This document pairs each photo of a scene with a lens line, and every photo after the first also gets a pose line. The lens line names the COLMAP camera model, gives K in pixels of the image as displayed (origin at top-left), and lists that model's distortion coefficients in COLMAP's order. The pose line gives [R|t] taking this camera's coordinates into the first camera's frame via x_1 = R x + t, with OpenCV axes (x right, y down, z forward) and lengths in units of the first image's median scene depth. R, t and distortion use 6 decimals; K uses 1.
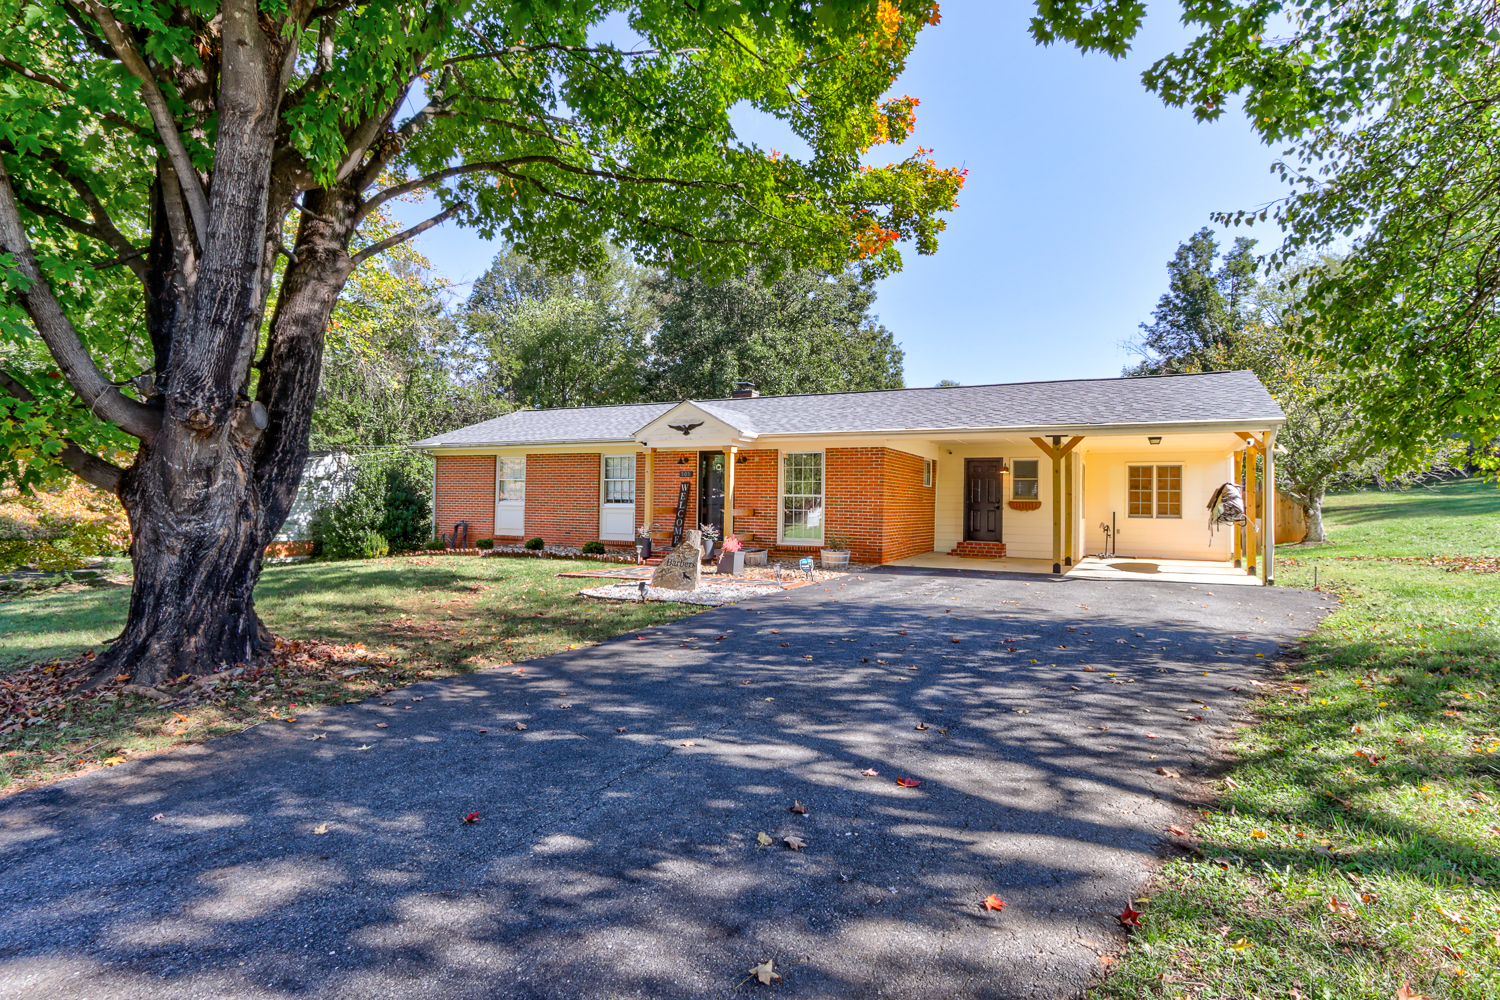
lens RADIAL K [[763.4, 0, 738.0], [0, 763.4, 490.4], [0, 0, 1]] dist [-0.004990, 0.001685]
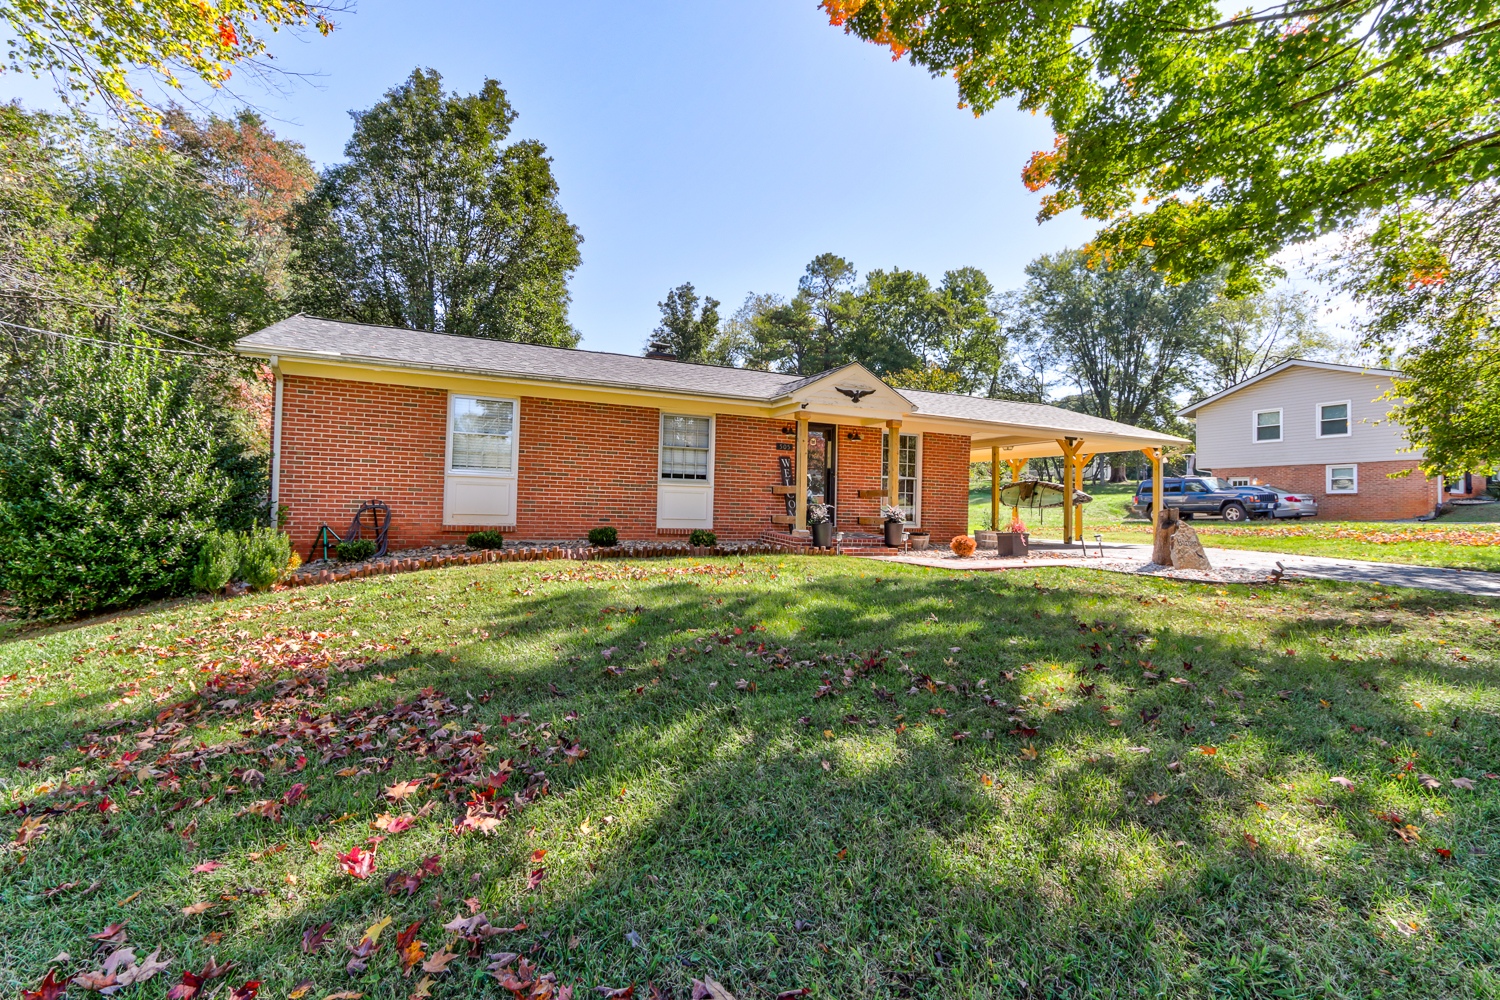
lens RADIAL K [[690.3, 0, 737.7], [0, 690.3, 488.6], [0, 0, 1]] dist [-0.002034, 0.004987]
pose [[0.613880, 0.025299, 0.788994, -1.127383], [-0.030658, 0.999496, -0.008195, 0.051813], [-0.788804, -0.019158, 0.614346, 0.926994]]
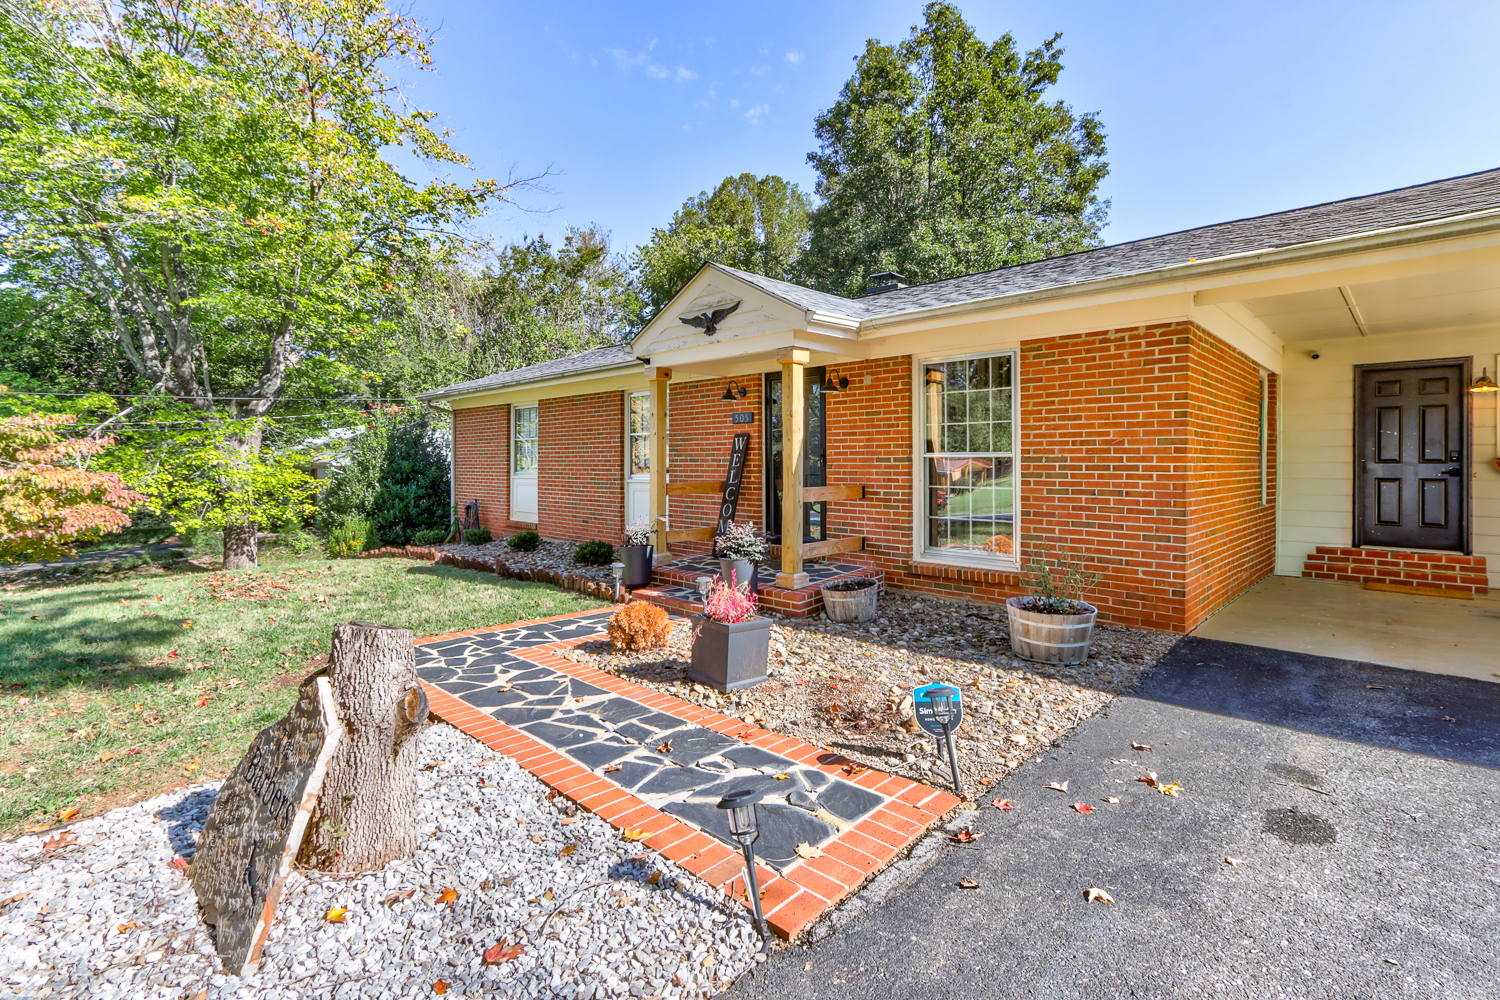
lens RADIAL K [[697.4, 0, 736.6], [0, 697.4, 465.9], [0, 0, 1]] dist [-0.000670, 0.000053]
pose [[0.956962, -0.014954, -0.289829, 0.110180], [0.021075, 0.999616, 0.018009, 0.004248], [0.289448, -0.023342, 0.956909, 0.864232]]
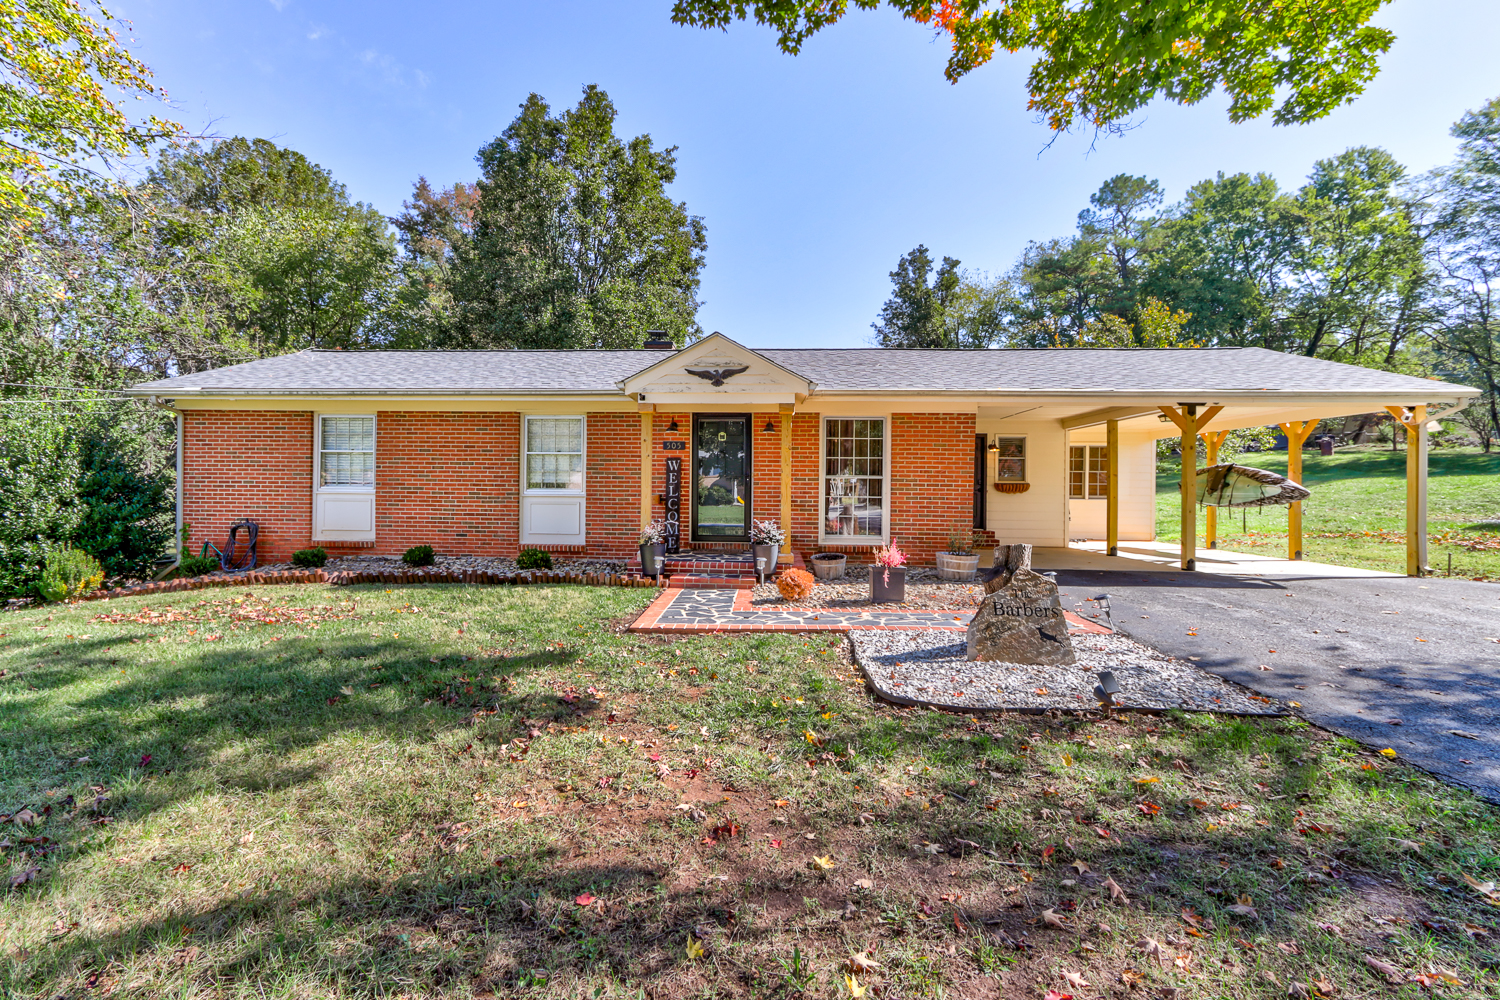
lens RADIAL K [[686.0, 0, 718.6], [0, 686.0, 497.4], [0, 0, 1]] dist [0.002853, 0.000709]
pose [[0.914415, -0.013448, 0.404555, -0.455947], [-0.002977, 0.999197, 0.039944, 0.000003], [-0.404768, -0.037730, 0.913641, 0.675060]]
